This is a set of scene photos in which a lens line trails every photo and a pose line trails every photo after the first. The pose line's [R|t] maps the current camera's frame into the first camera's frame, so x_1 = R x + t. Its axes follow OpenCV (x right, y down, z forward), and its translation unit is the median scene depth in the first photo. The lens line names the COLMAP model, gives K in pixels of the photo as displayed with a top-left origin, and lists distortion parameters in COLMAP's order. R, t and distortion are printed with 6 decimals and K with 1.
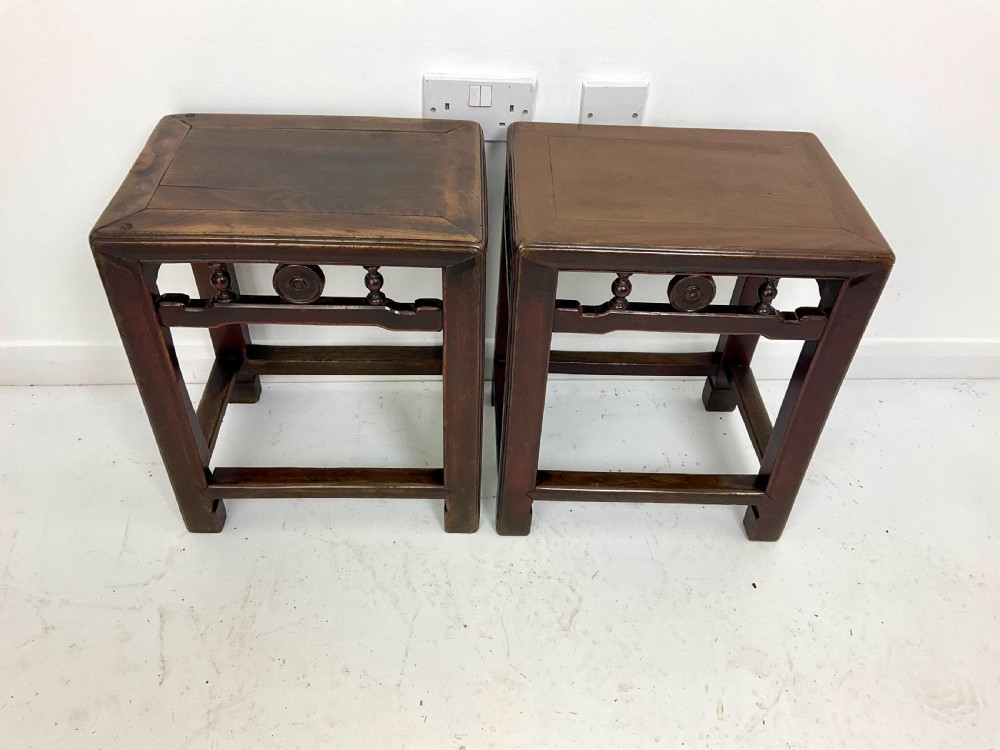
lens RADIAL K [[826.2, 0, 486.2], [0, 826.2, 366.1], [0, 0, 1]] dist [0.069626, -0.137170]
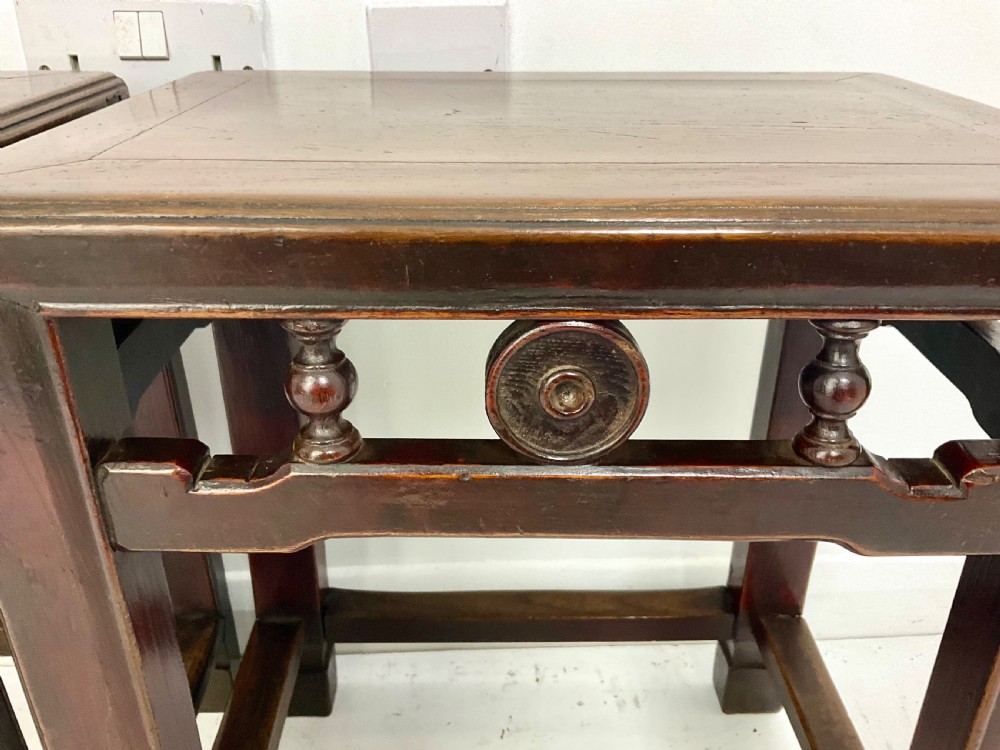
lens RADIAL K [[865.0, 0, 490.2], [0, 865.0, 370.3], [0, 0, 1]] dist [-0.025867, -0.040452]
pose [[0.999382, -0.029305, -0.019432, 0.179659], [0.023081, 0.963643, -0.266194, -0.008658], [0.026527, 0.265581, 0.963724, 0.574972]]
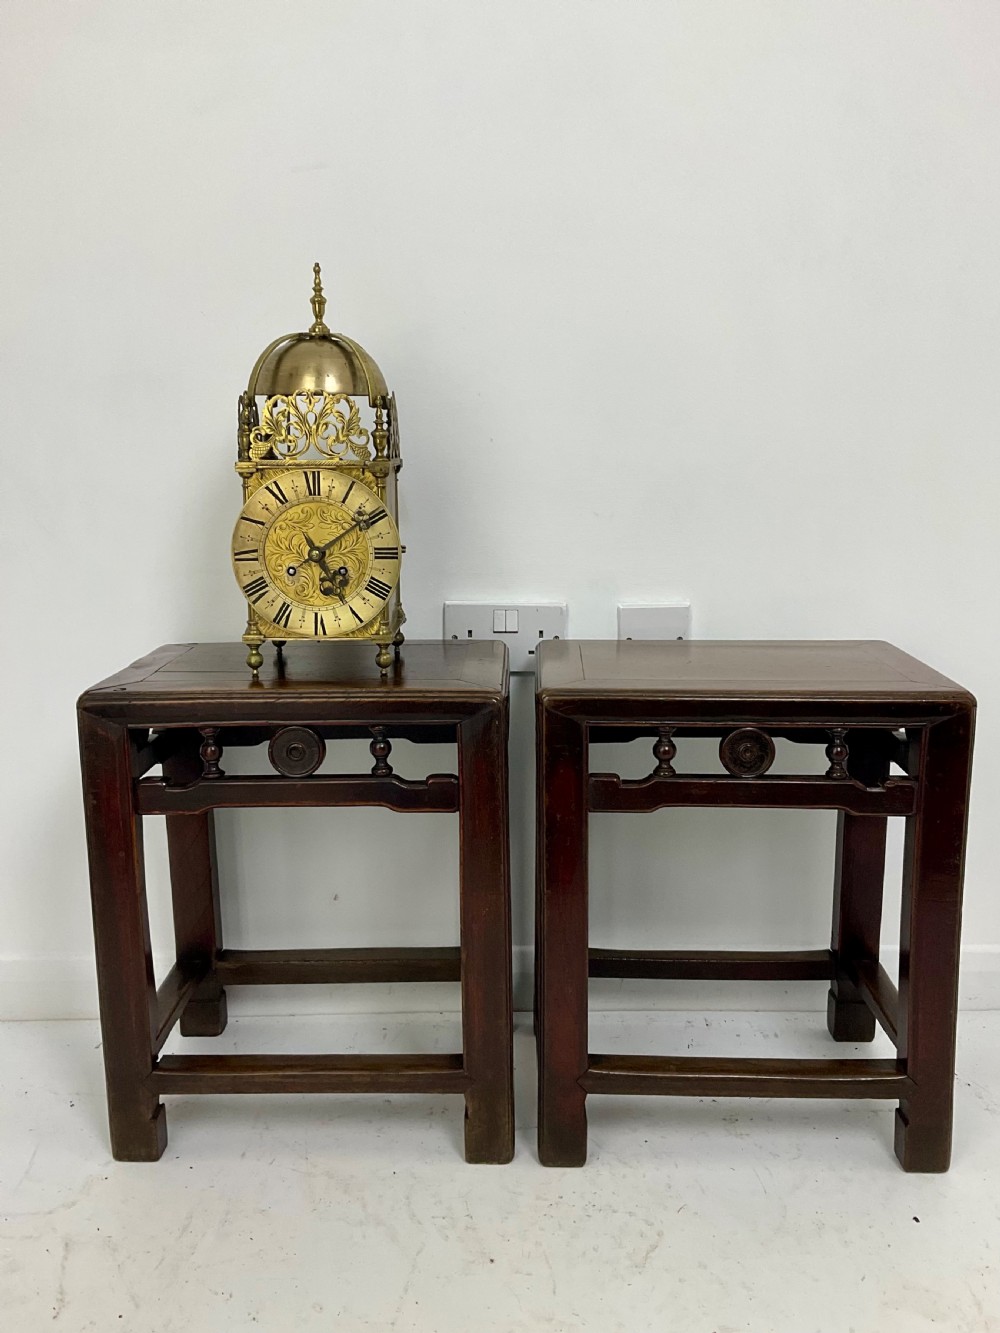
lens RADIAL K [[1218.8, 0, 465.1], [0, 1218.8, 638.1], [0, 0, 1]] dist [0.037317, -0.073865]
pose [[0.997097, -0.034943, -0.067651, 0.037099], [-0.005395, 0.853827, -0.520528, 0.377805], [0.075951, 0.519382, 0.851160, -0.127916]]
